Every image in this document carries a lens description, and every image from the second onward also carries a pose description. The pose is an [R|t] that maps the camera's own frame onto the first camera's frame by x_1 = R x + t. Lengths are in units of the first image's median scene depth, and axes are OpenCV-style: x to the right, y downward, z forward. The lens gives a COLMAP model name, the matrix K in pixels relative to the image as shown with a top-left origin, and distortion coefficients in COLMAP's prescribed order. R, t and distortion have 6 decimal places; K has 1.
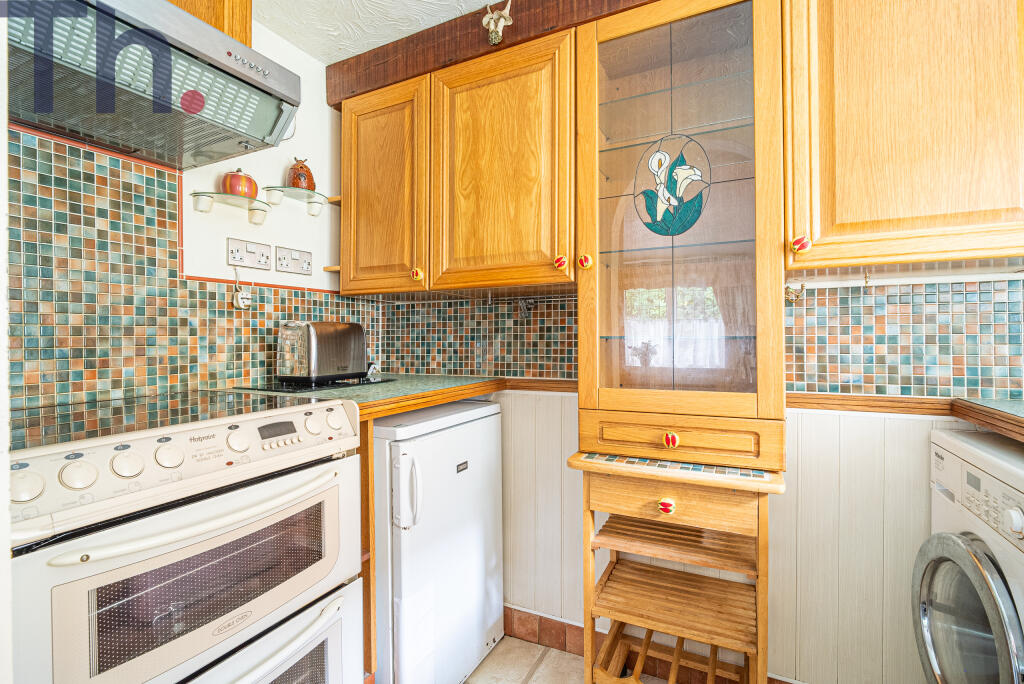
lens RADIAL K [[476.7, 0, 511.9], [0, 476.7, 340.2], [0, 0, 1]] dist [-0.004165, -0.000497]
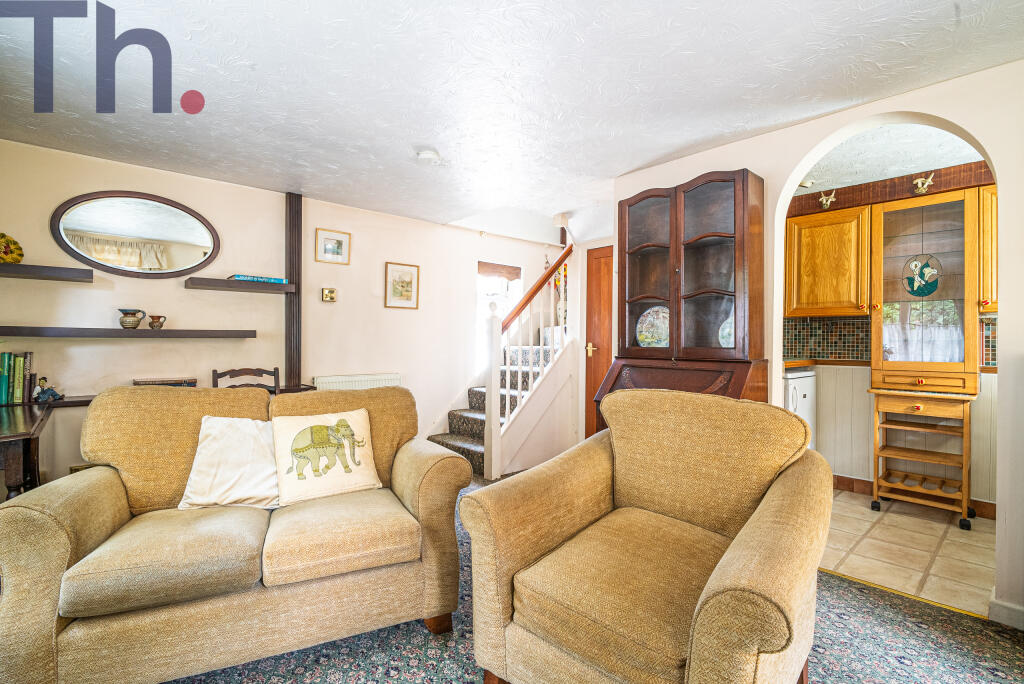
lens RADIAL K [[476.7, 0, 514.3], [0, 476.7, 338.4], [0, 0, 1]] dist [-0.004165, -0.000497]
pose [[0.934166, 0.014314, -0.356551, -0.620322], [-0.018876, 0.999778, -0.009319, 0.043567], [0.356339, 0.015436, 0.934229, -1.678443]]
